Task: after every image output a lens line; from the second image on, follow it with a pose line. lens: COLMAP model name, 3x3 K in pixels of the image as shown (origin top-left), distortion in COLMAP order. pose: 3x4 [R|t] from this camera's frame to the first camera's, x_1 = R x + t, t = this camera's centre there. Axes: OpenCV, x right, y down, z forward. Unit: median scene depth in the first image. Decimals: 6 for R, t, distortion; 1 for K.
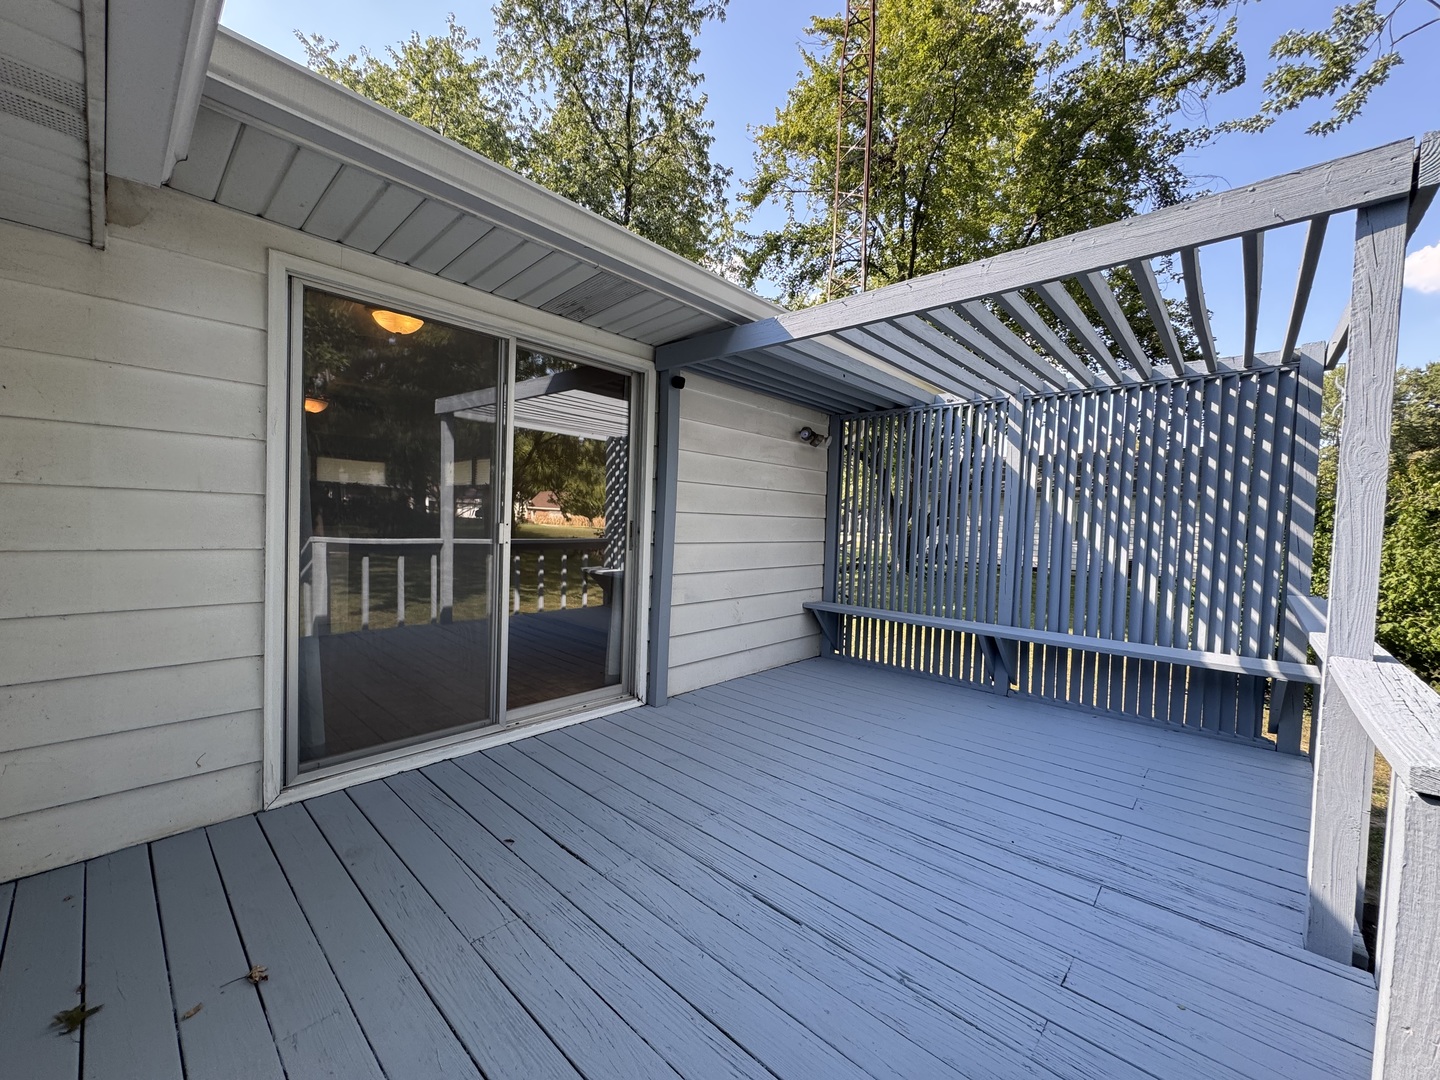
lens RADIAL K [[574.7, 0, 715.6], [0, 574.7, 539.5], [0, 0, 1]] dist [-0.007879, -0.000079]
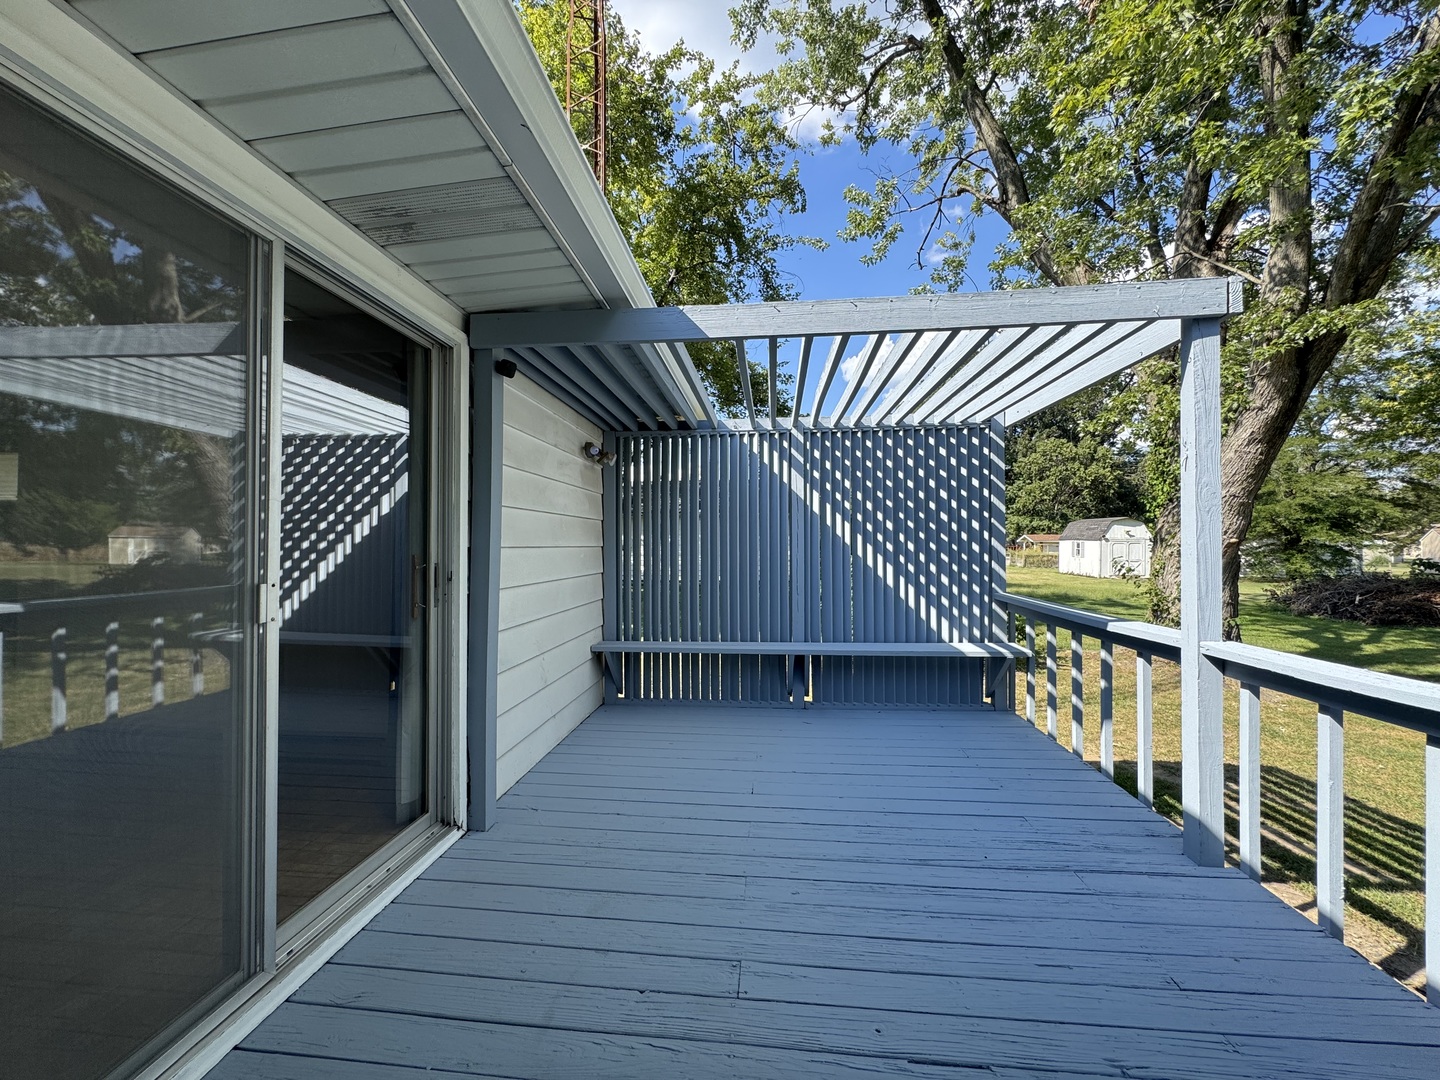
lens RADIAL K [[574.7, 0, 715.6], [0, 574.7, 539.5], [0, 0, 1]] dist [-0.007879, -0.000079]
pose [[0.794988, -0.027379, 0.606007, -0.297073], [0.048938, 0.998620, -0.019082, -0.031464], [-0.604648, 0.044827, 0.795230, 0.274472]]
